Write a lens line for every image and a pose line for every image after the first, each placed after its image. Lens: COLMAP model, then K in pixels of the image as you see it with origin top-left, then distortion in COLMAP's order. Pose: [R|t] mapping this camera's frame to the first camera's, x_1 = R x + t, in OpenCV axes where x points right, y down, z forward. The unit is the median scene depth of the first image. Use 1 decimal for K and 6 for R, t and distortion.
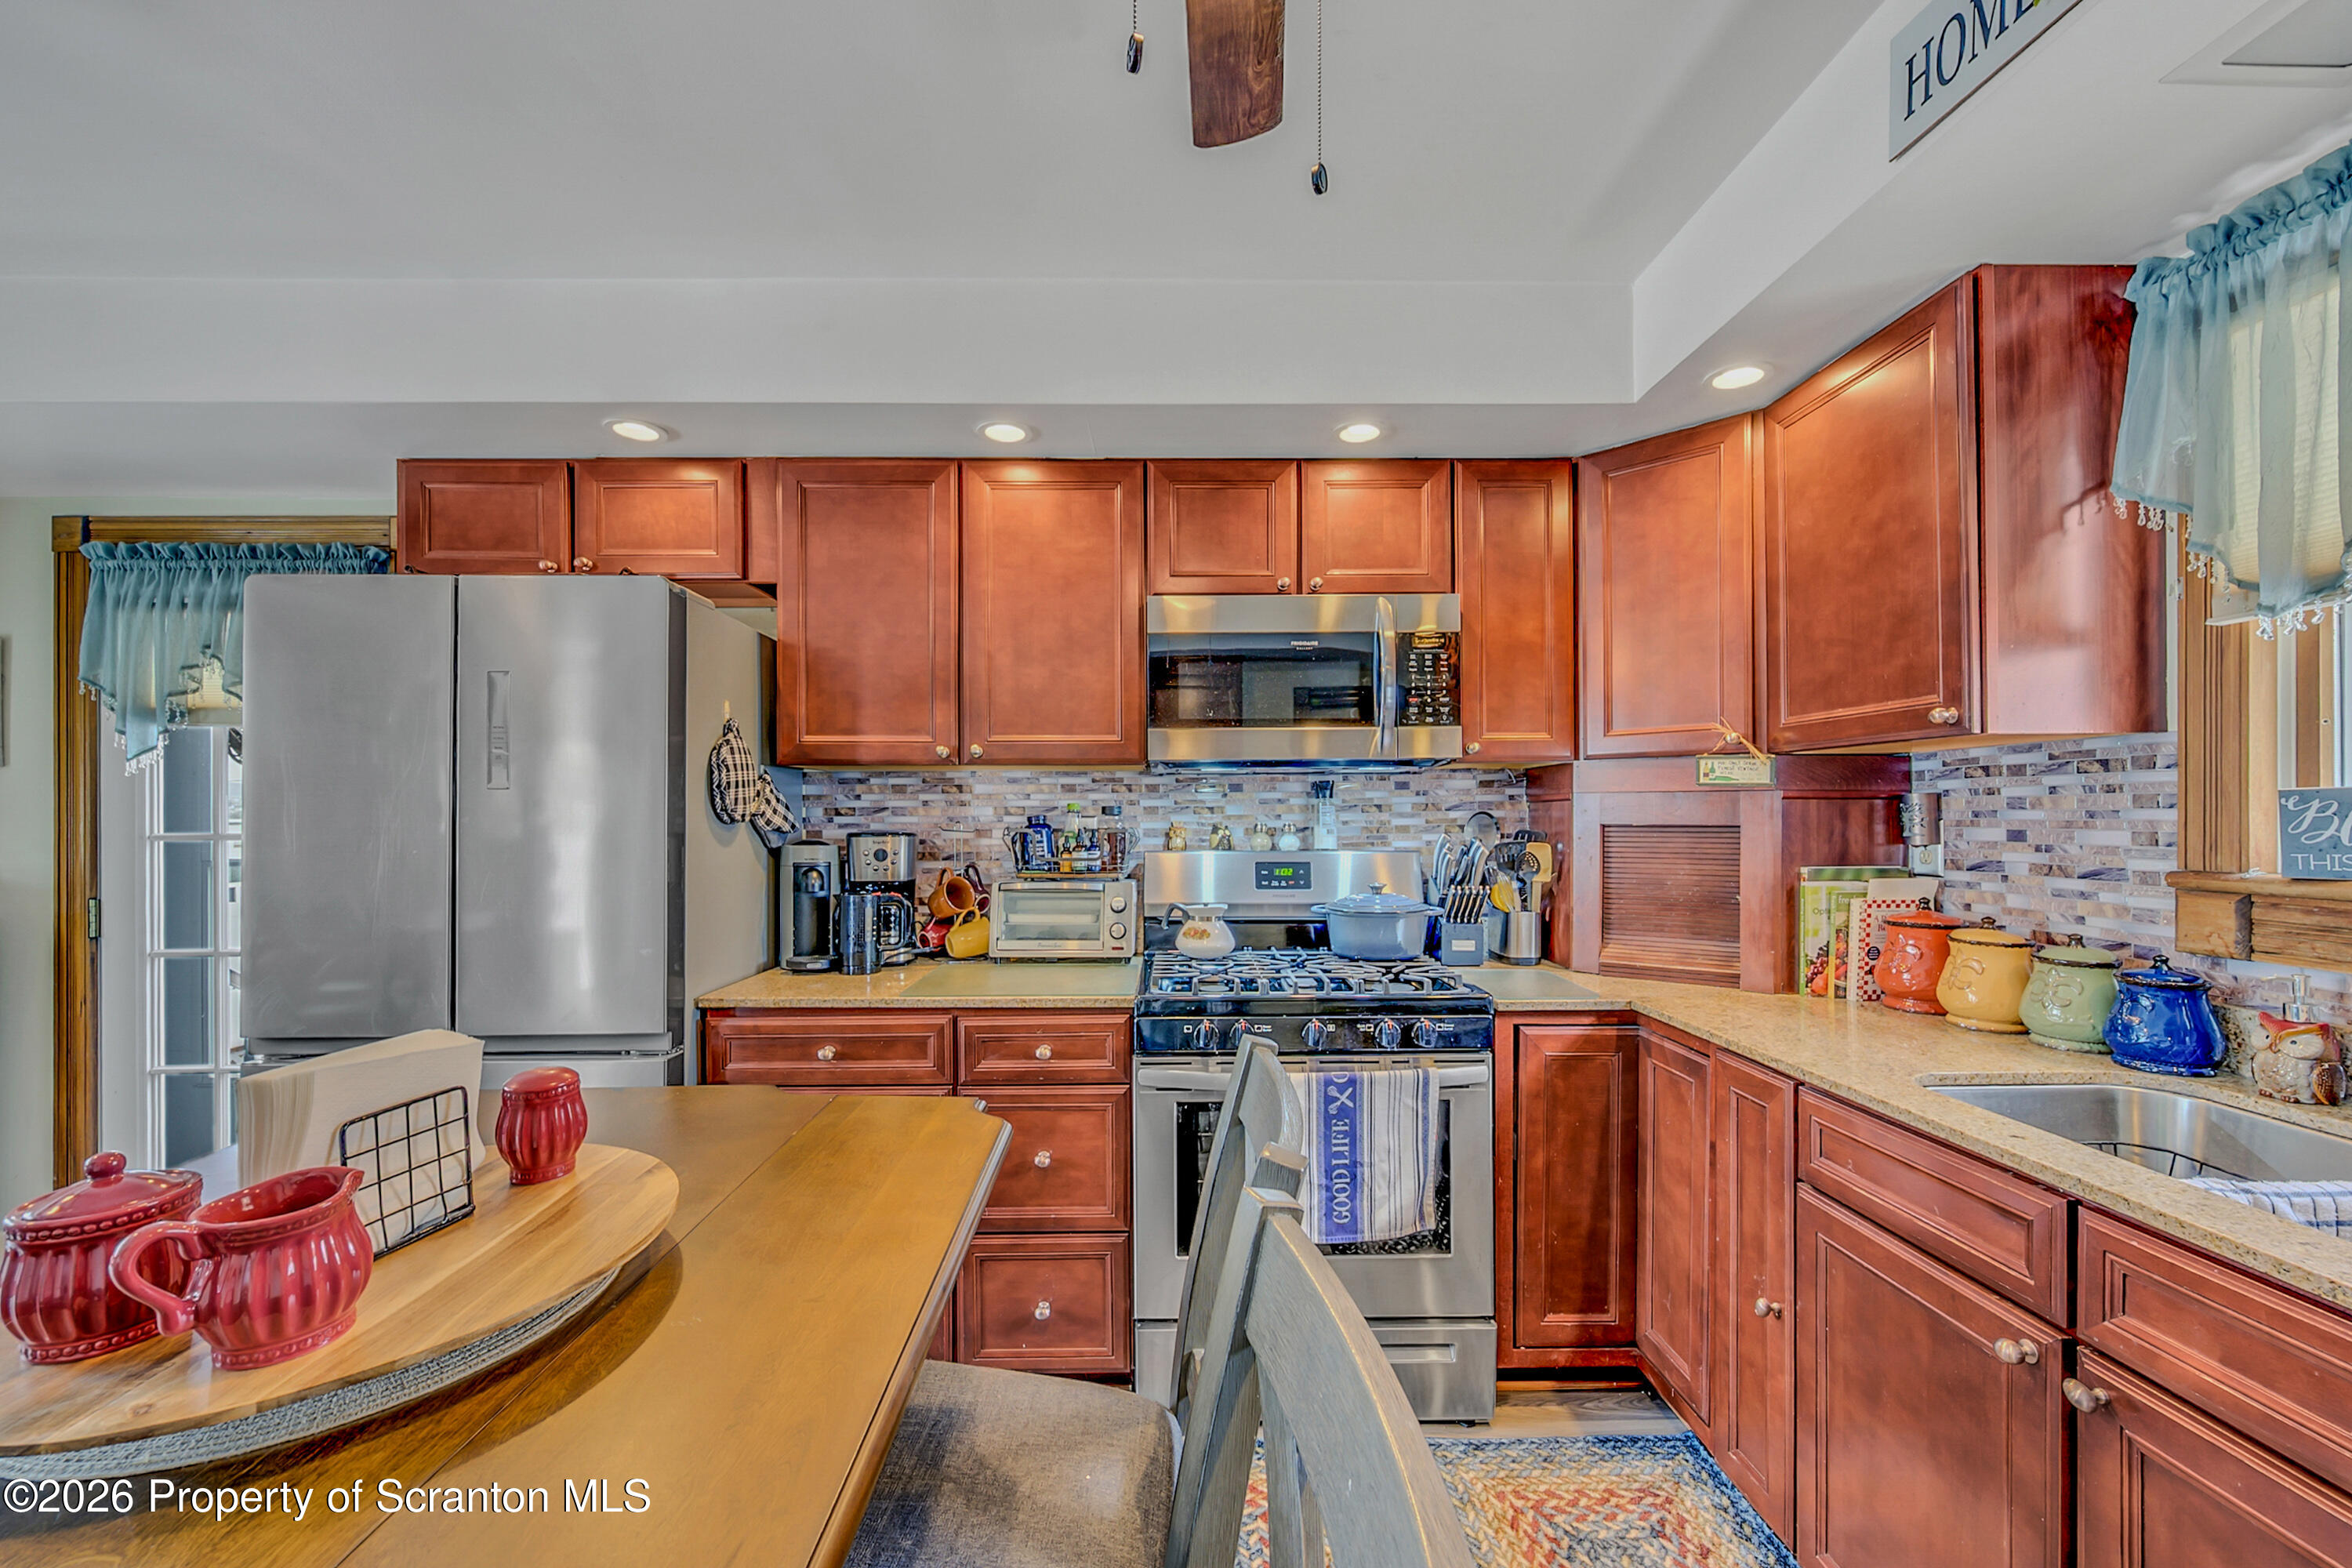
lens RADIAL K [[931.7, 0, 1173.9], [0, 931.7, 817.2], [0, 0, 1]] dist [-0.000749, -0.000211]
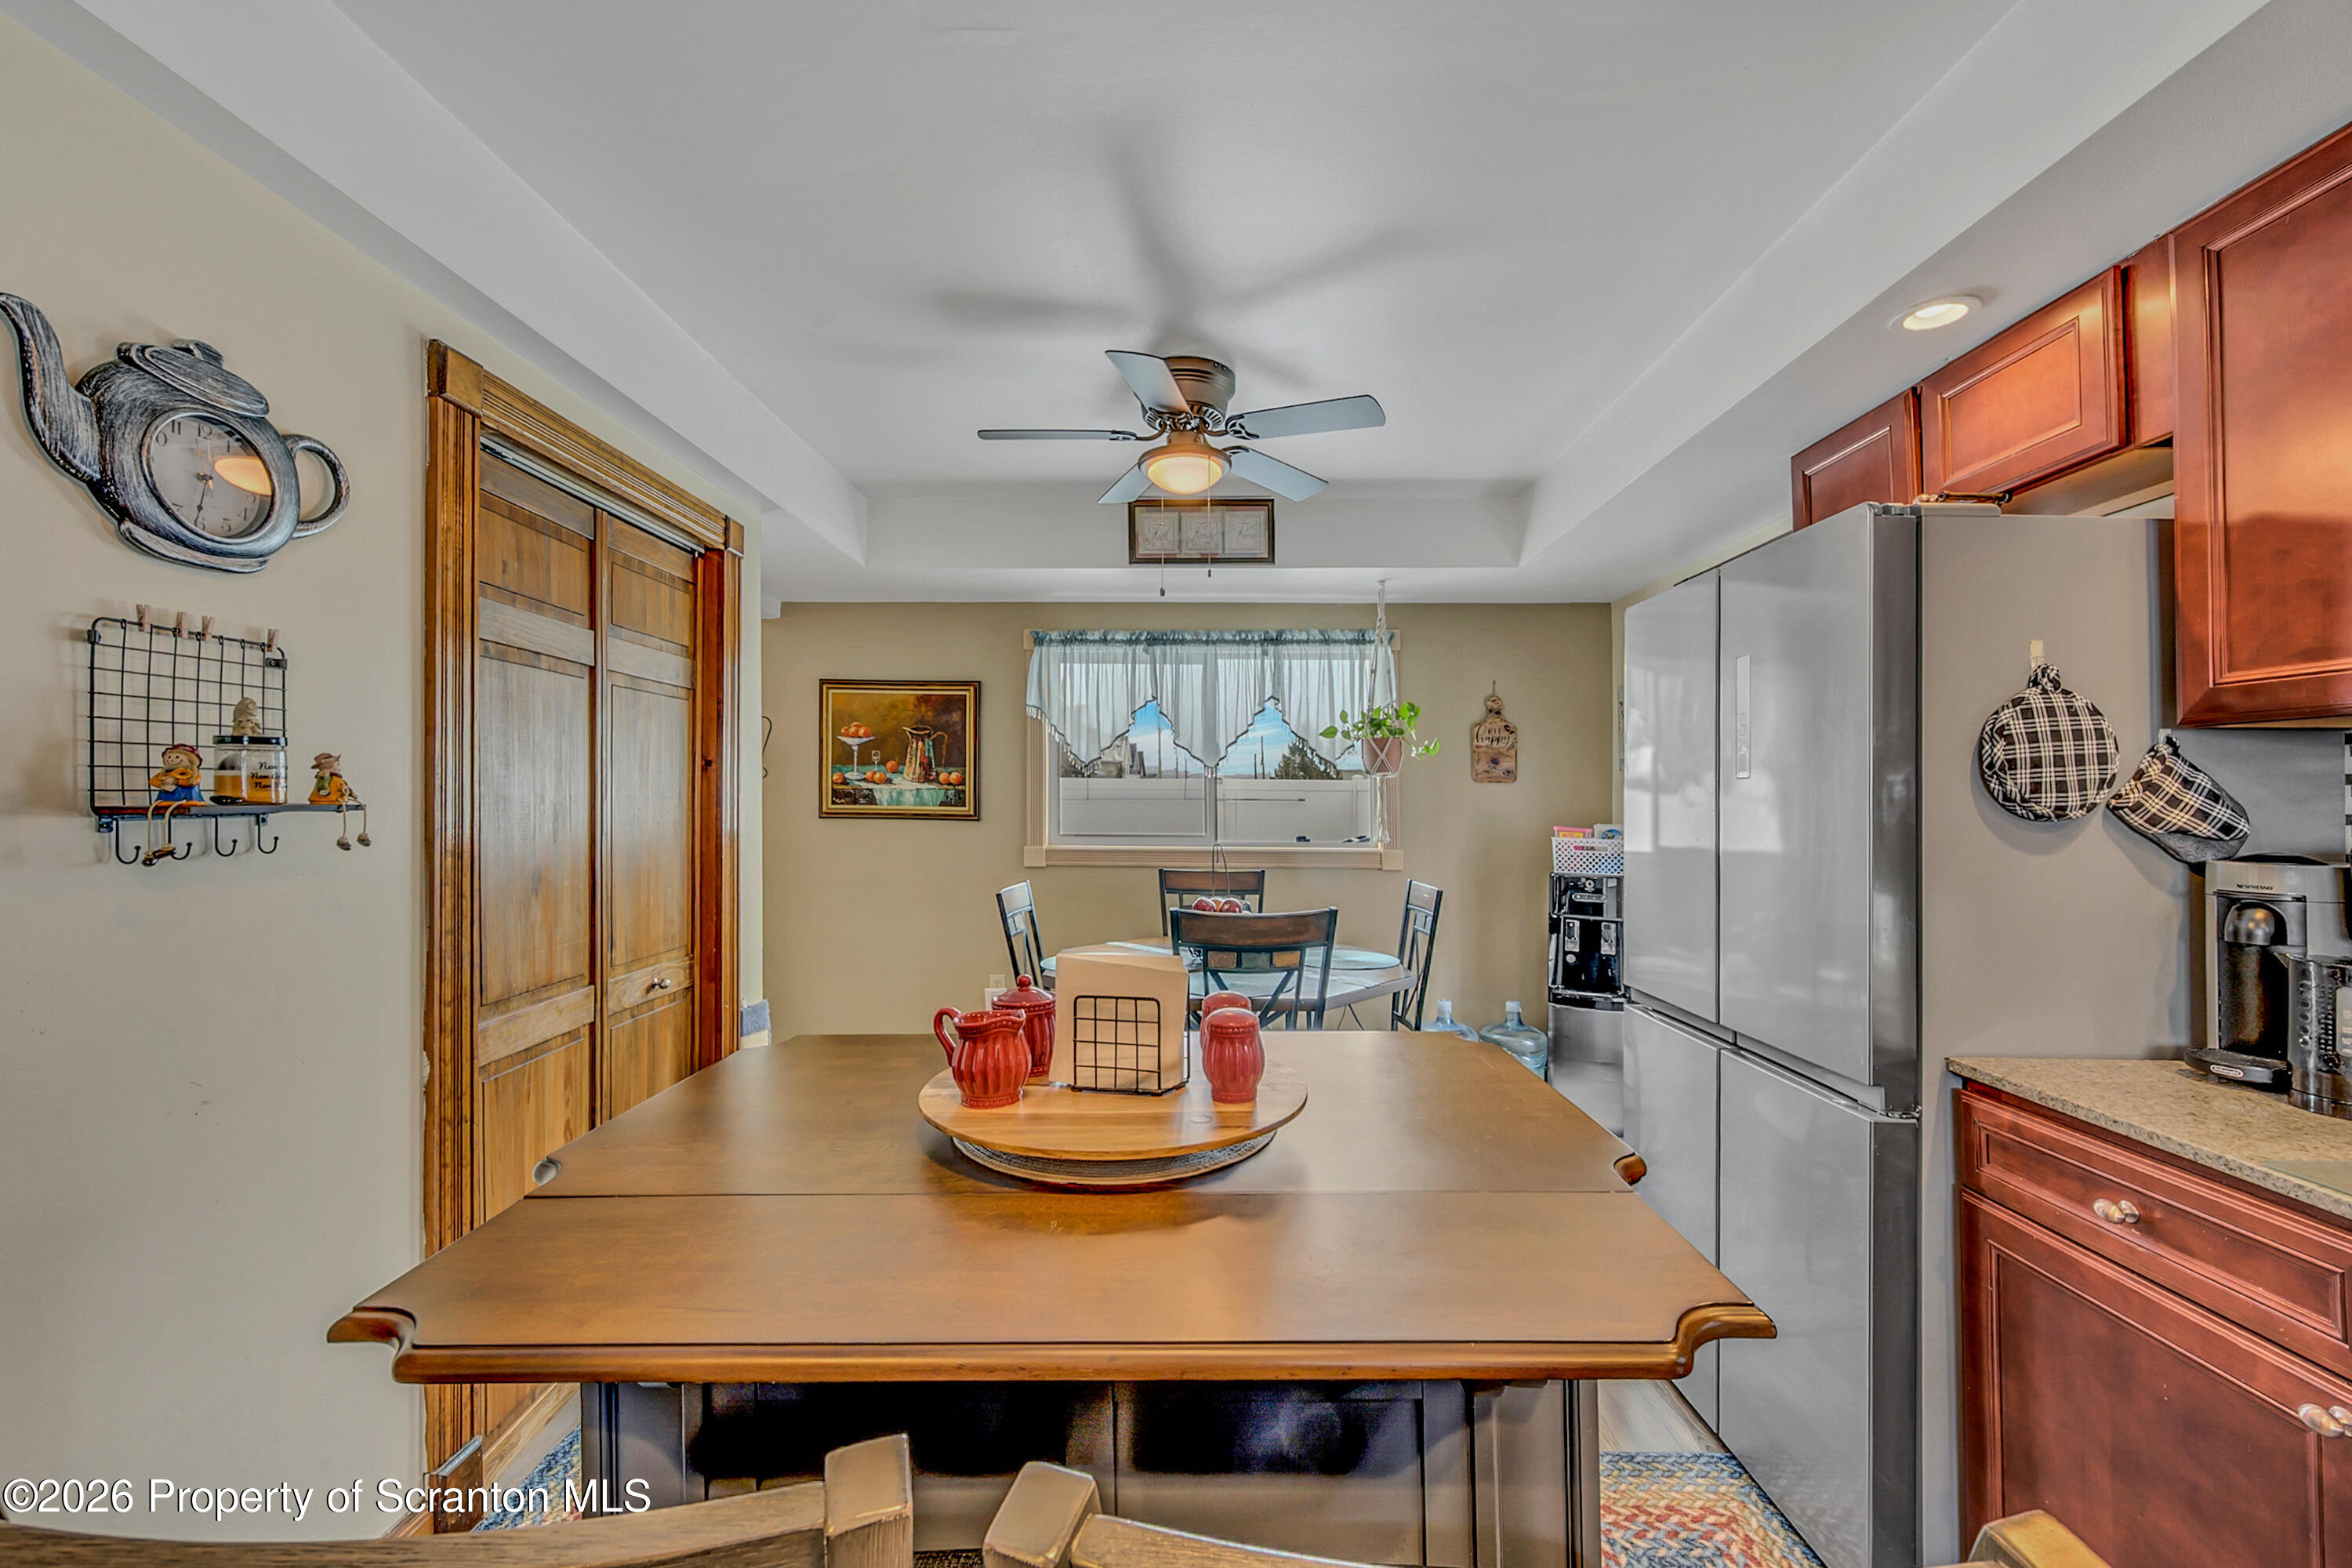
lens RADIAL K [[935.4, 0, 1192.6], [0, 935.4, 791.7], [0, 0, 1]] dist [-0.001797, -0.000398]
pose [[-0.027904, -0.006578, -0.999589, 0.206000], [-0.010427, 0.999926, -0.006289, -0.002794], [0.999556, 0.010247, -0.027970, 0.368666]]
